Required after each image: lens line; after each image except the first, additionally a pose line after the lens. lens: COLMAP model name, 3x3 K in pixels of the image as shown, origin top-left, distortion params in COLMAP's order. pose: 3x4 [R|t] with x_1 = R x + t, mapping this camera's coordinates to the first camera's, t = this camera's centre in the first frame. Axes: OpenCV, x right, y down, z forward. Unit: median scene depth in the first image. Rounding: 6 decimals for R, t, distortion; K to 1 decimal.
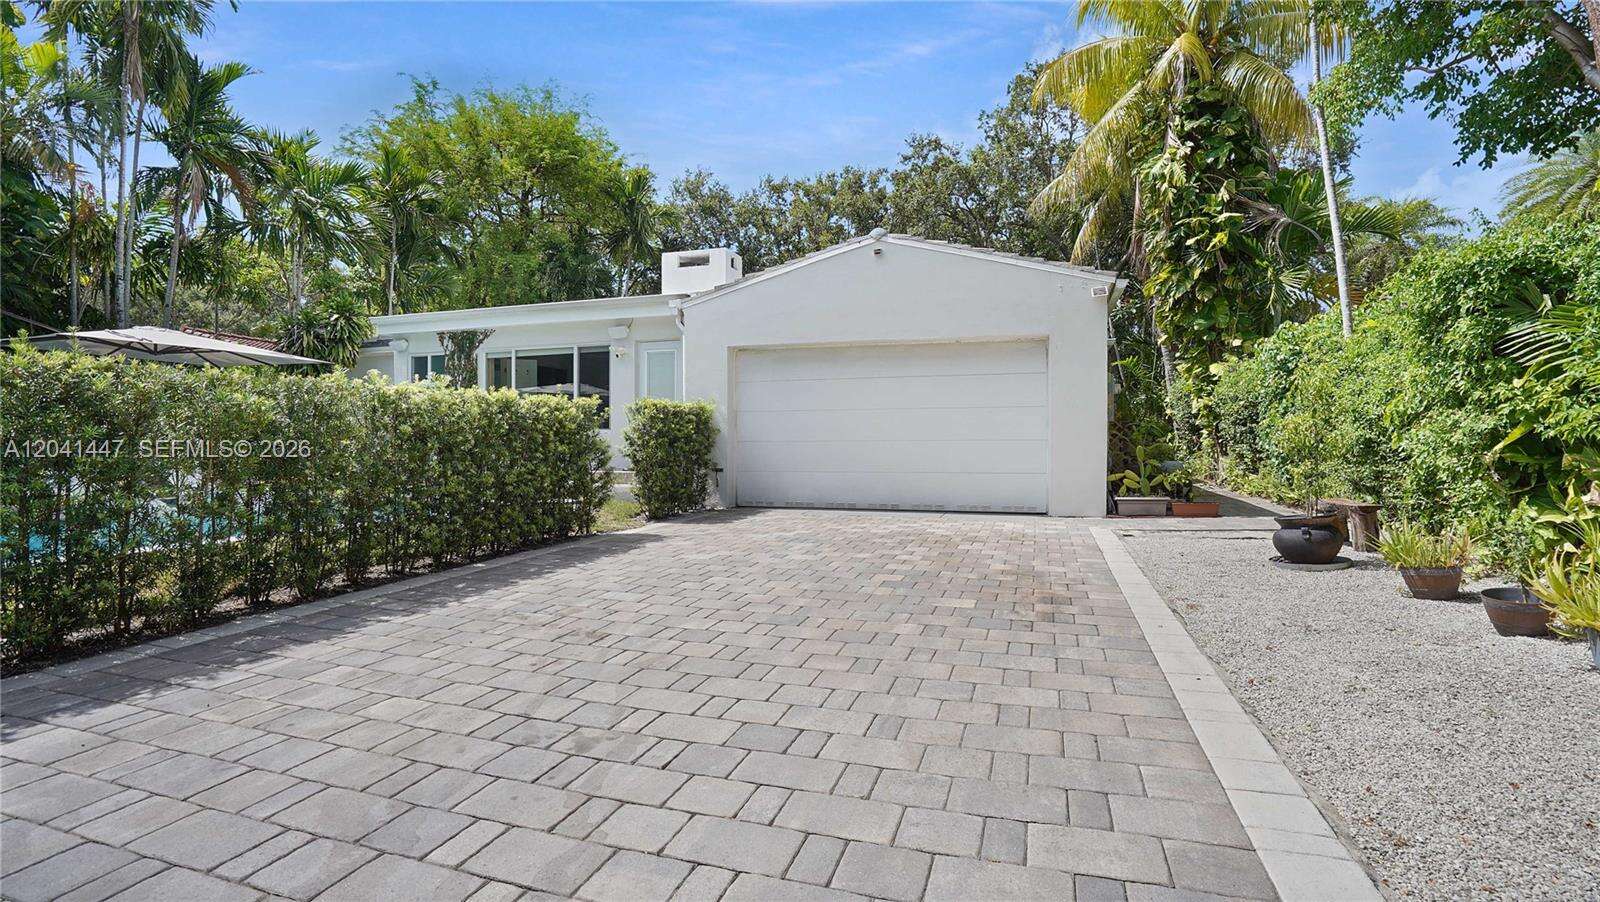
lens RADIAL K [[749.0, 0, 793.6], [0, 749.0, 430.7], [0, 0, 1]] dist [-0.027120, 0.001383]
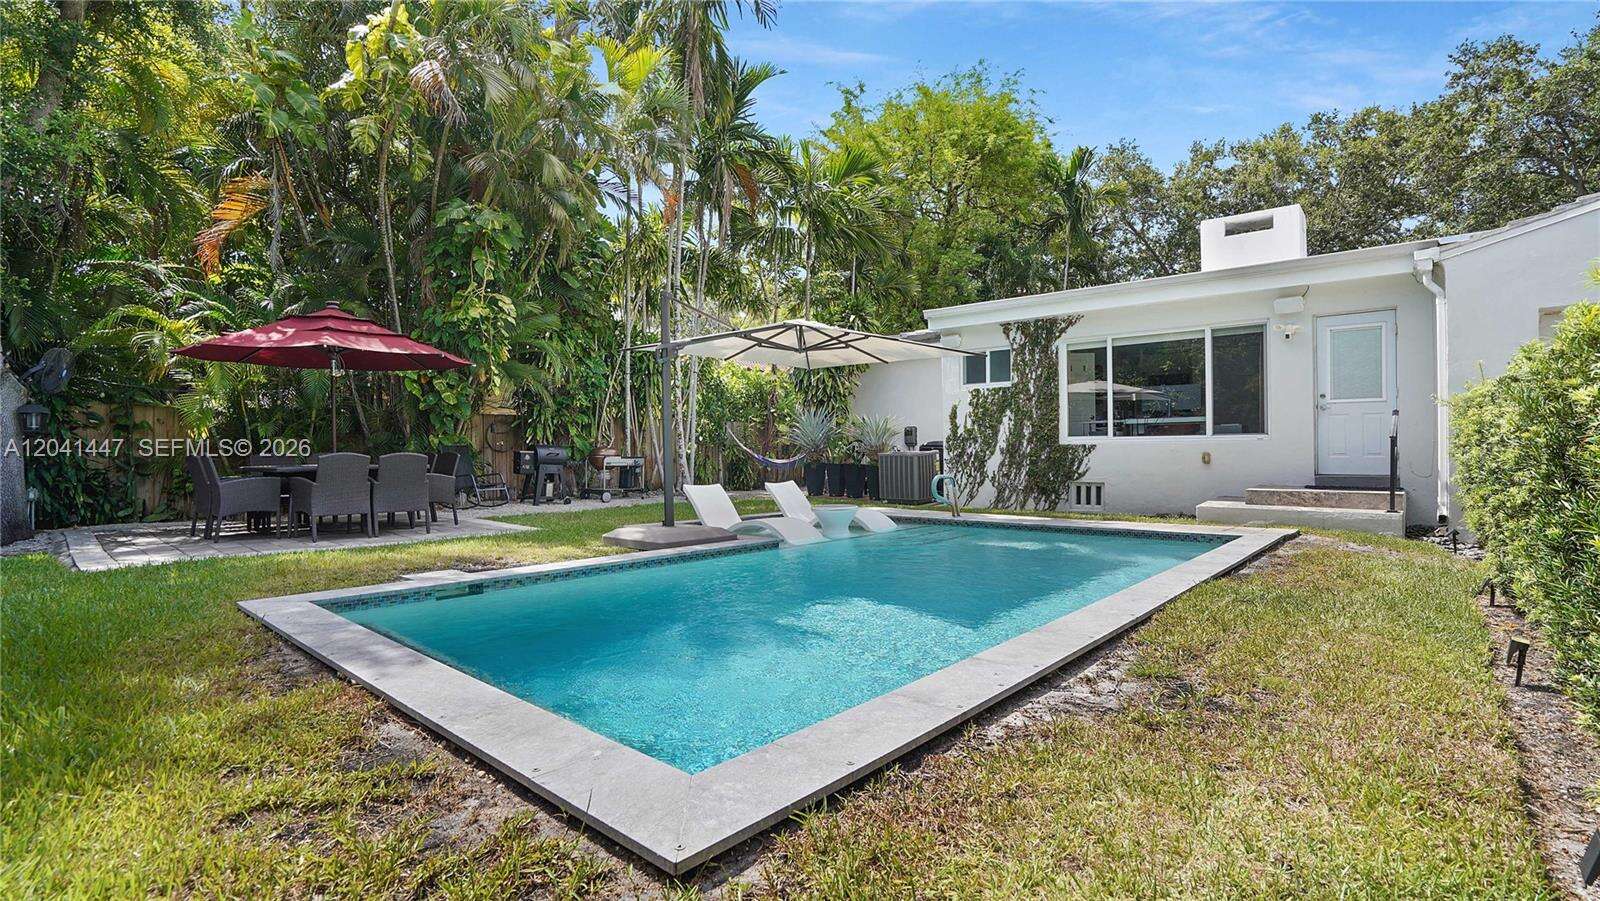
lens RADIAL K [[743.1, 0, 792.4], [0, 743.1, 441.1], [0, 0, 1]] dist [-0.020906, 0.001038]
pose [[0.923423, -0.004222, -0.383761, -0.371940], [0.003563, 0.999991, -0.002428, 0.004930], [0.383768, 0.000875, 0.923429, 0.113582]]
